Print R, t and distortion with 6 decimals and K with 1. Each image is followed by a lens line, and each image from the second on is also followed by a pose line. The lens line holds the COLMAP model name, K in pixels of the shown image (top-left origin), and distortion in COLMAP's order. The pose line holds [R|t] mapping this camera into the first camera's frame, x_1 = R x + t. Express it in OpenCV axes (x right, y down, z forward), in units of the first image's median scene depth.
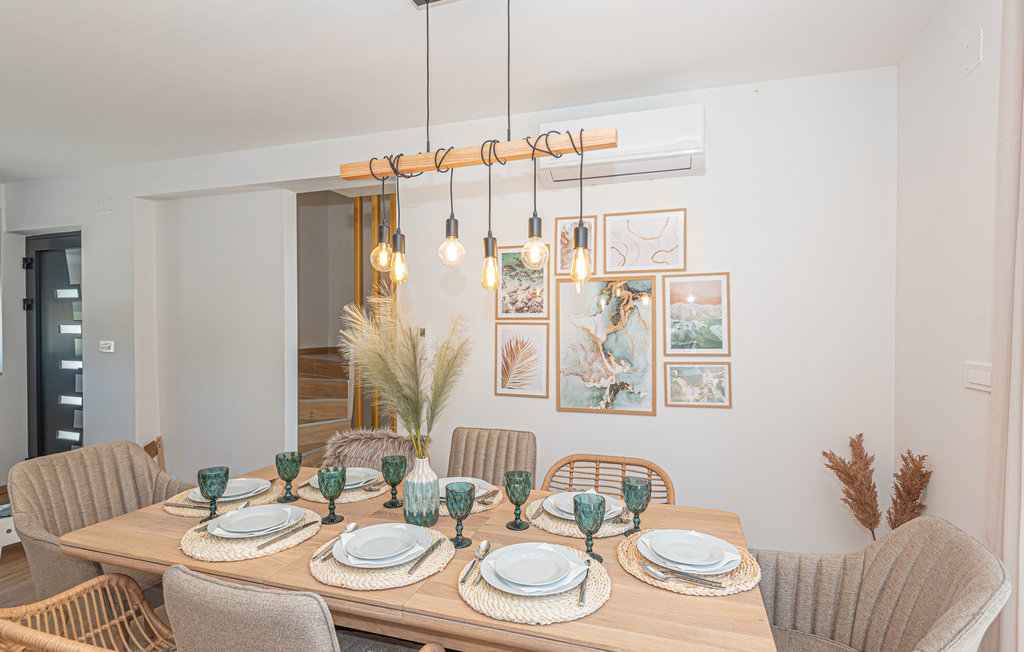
lens RADIAL K [[509.3, 0, 511.2], [0, 509.3, 323.8], [0, 0, 1]] dist [0.000976, 0.000114]
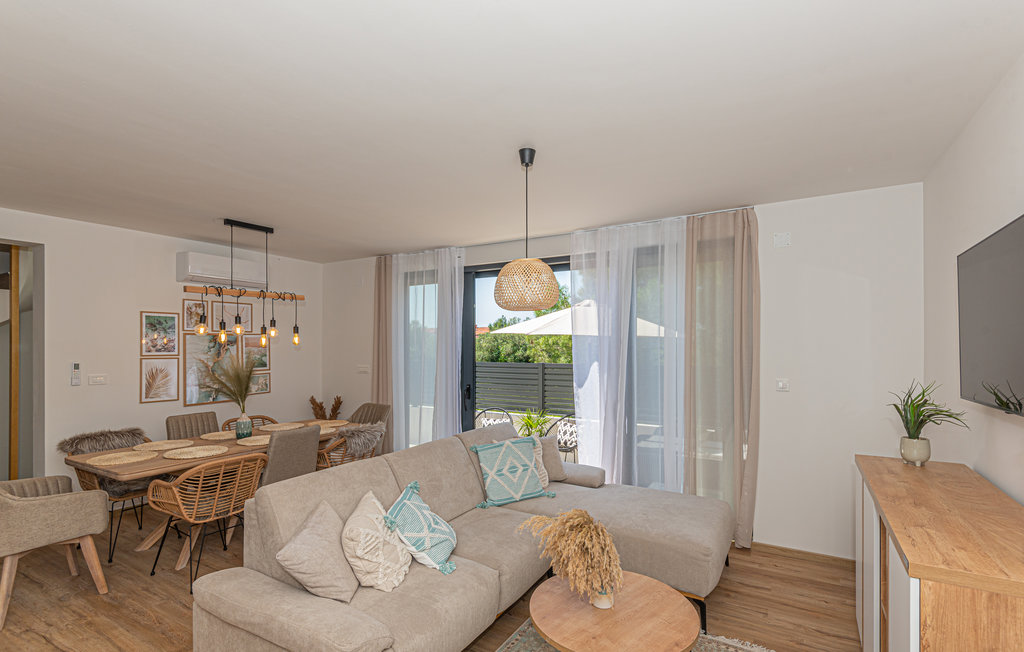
lens RADIAL K [[471.8, 0, 513.4], [0, 471.8, 344.9], [0, 0, 1]] dist [-0.000082, 0.000005]
pose [[0.219378, 0.001393, 0.975639, -1.262962], [0.007080, 0.999970, -0.003020, -0.032371], [-0.975614, 0.007569, 0.219362, -0.488362]]
